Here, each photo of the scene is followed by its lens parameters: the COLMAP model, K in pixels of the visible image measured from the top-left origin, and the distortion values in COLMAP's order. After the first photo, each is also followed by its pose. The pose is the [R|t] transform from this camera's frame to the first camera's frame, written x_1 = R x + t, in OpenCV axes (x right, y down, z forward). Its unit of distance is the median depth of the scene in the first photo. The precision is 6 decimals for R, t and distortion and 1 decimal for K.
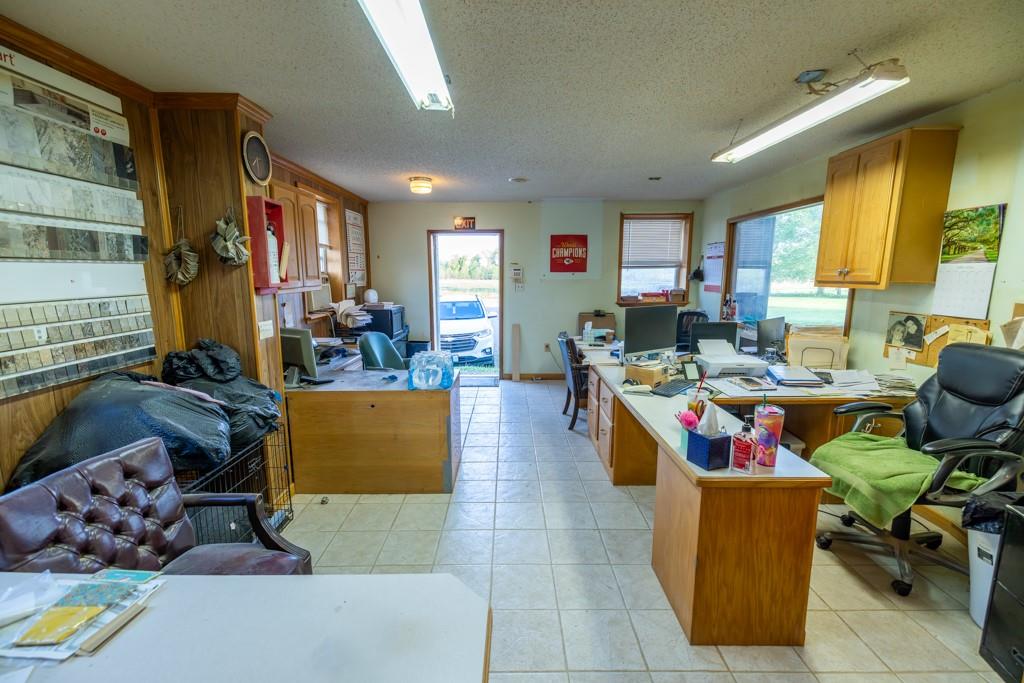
lens RADIAL K [[423.6, 0, 510.8], [0, 423.6, 340.0], [0, 0, 1]] dist [0.001927, 0.000535]
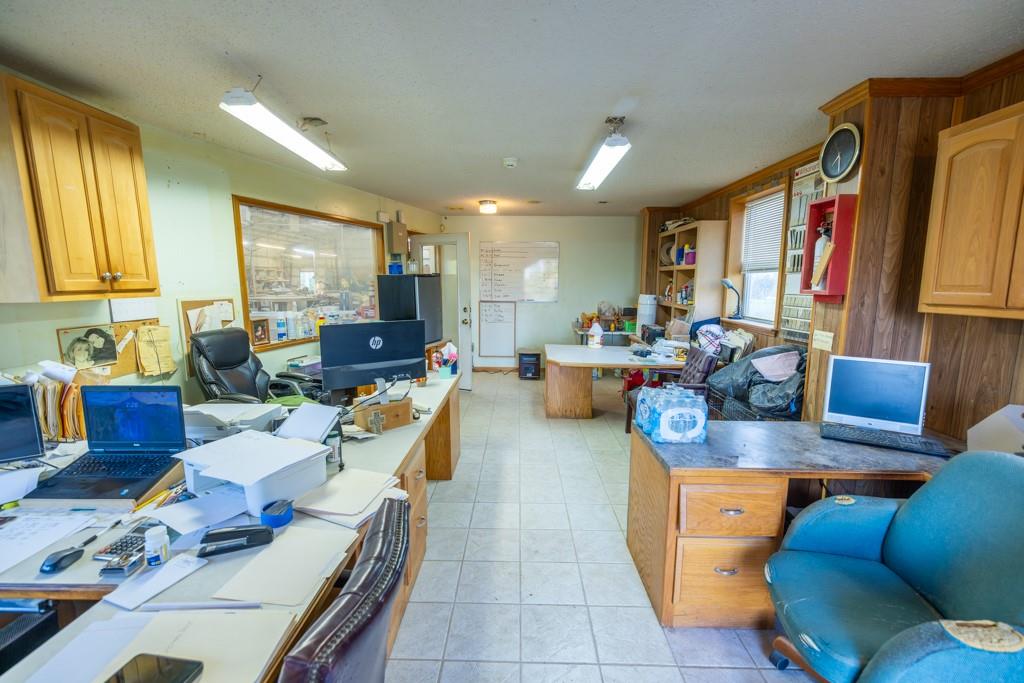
lens RADIAL K [[423.6, 0, 511.4], [0, 423.6, 342.5], [0, 0, 1]] dist [0.001927, 0.000535]
pose [[-0.999705, -0.001621, 0.024246, 0.066865], [0.005569, 0.955938, 0.293516, -0.278115], [-0.023653, 0.293565, -0.955647, 1.806512]]
